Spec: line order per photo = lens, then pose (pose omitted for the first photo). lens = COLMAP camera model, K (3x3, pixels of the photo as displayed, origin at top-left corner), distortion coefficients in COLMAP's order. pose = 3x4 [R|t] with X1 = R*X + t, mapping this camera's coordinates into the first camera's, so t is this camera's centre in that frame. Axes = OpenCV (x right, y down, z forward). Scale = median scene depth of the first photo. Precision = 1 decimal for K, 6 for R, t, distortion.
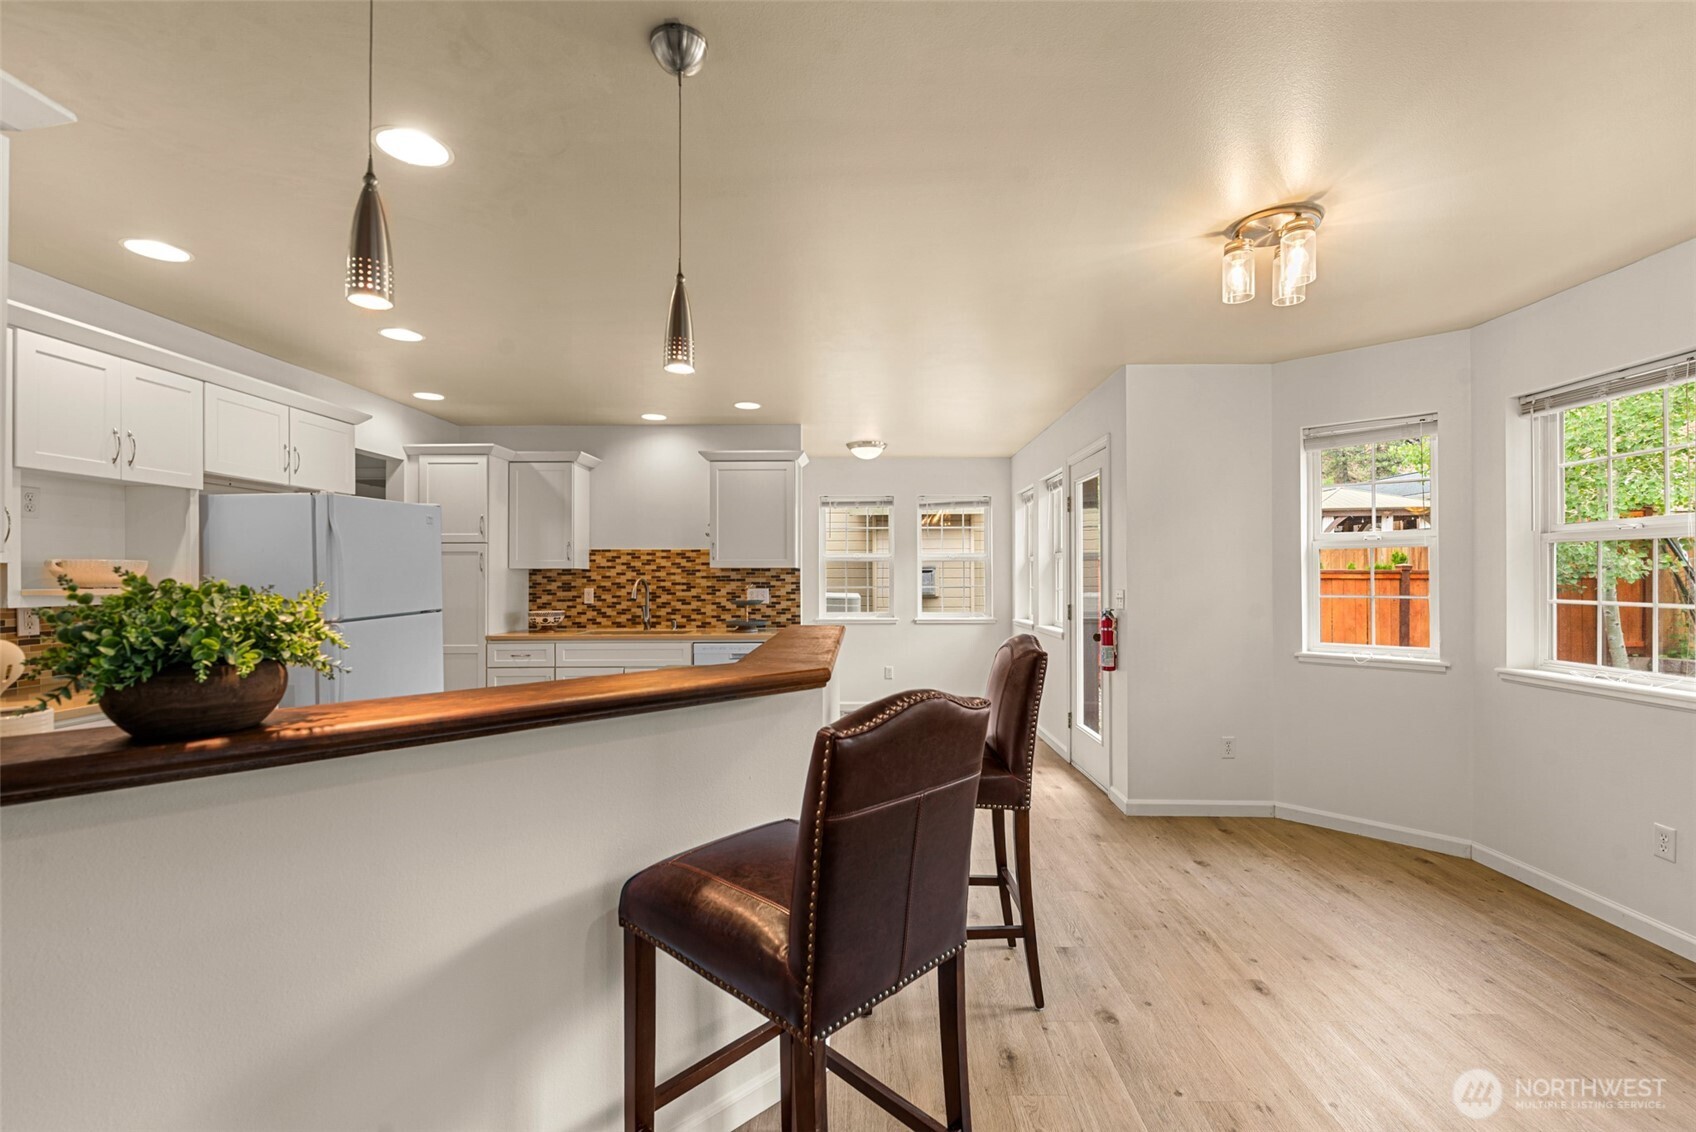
lens RADIAL K [[741.7, 0, 862.0], [0, 741.7, 578.6], [0, 0, 1]] dist [0.004105, -0.001627]
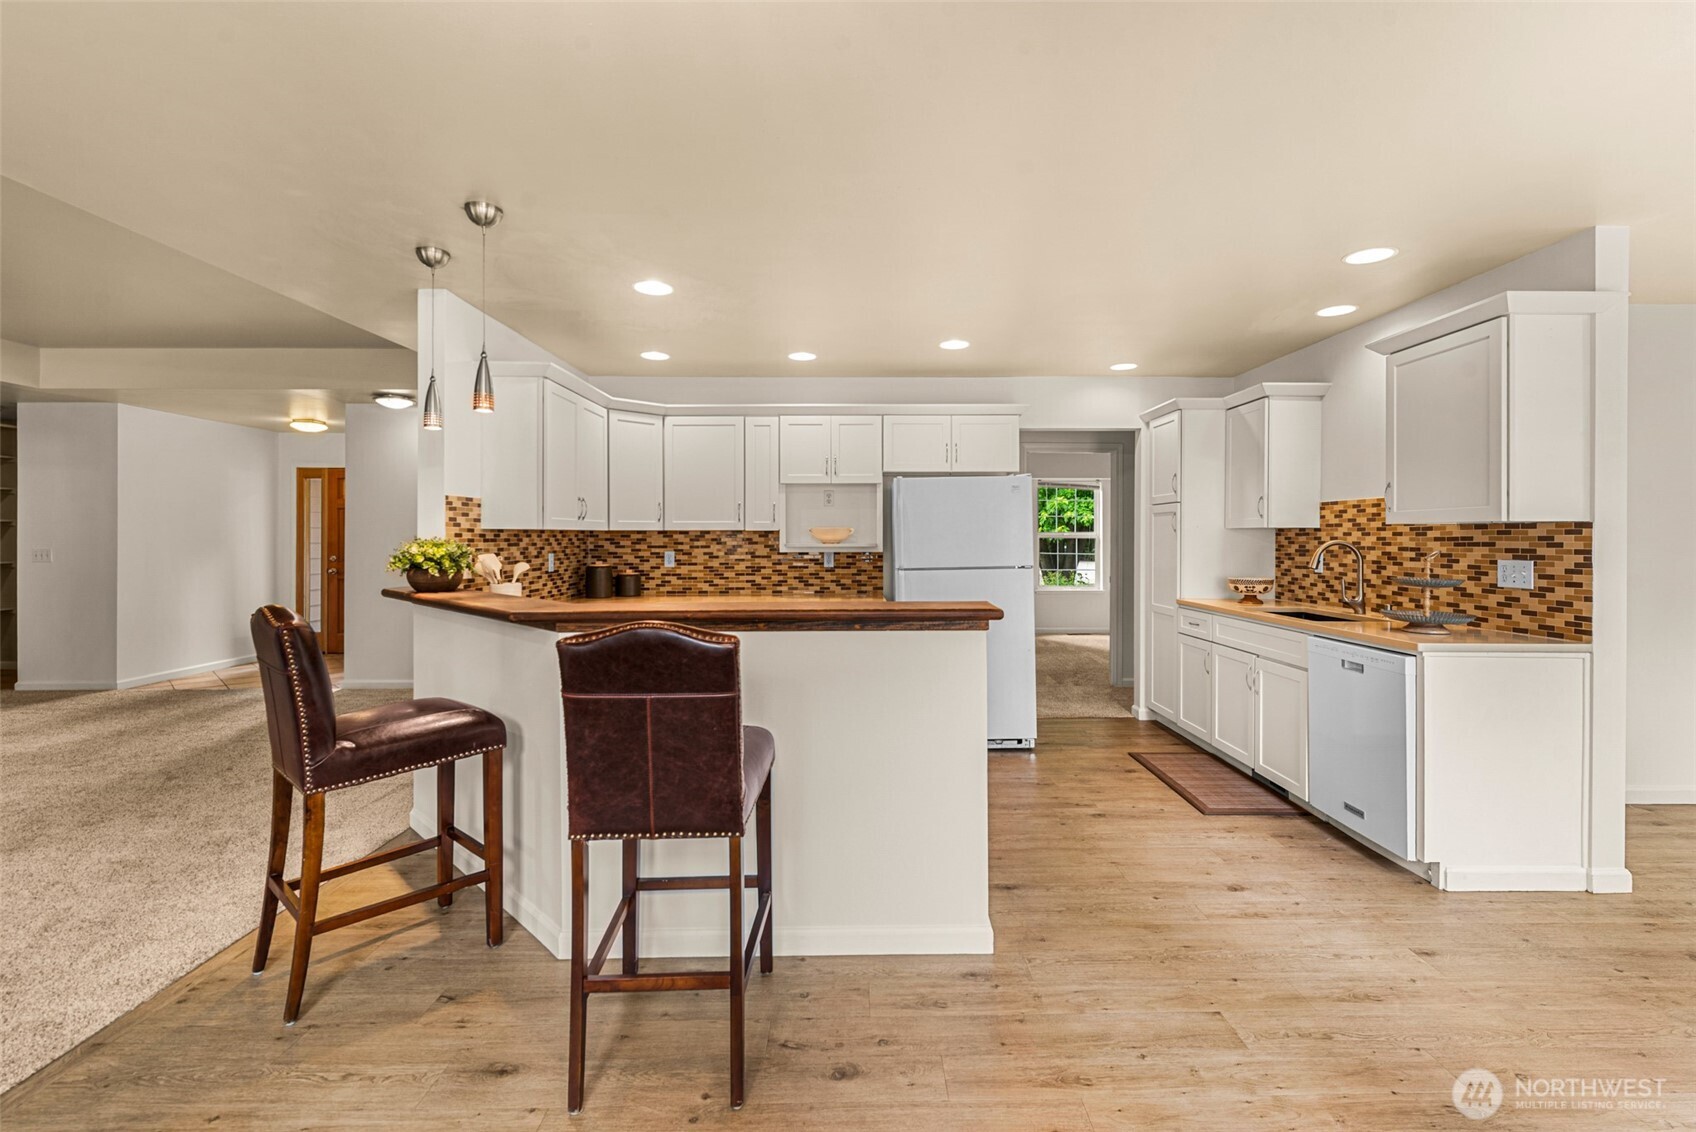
lens RADIAL K [[741.7, 0, 857.5], [0, 741.7, 529.4], [0, 0, 1]] dist [0.004105, -0.001627]
pose [[0.018847, -0.008301, -0.999788, 0.394065], [-0.003947, 0.999957, -0.008377, -0.002805], [0.999815, 0.004104, 0.018813, 0.507722]]
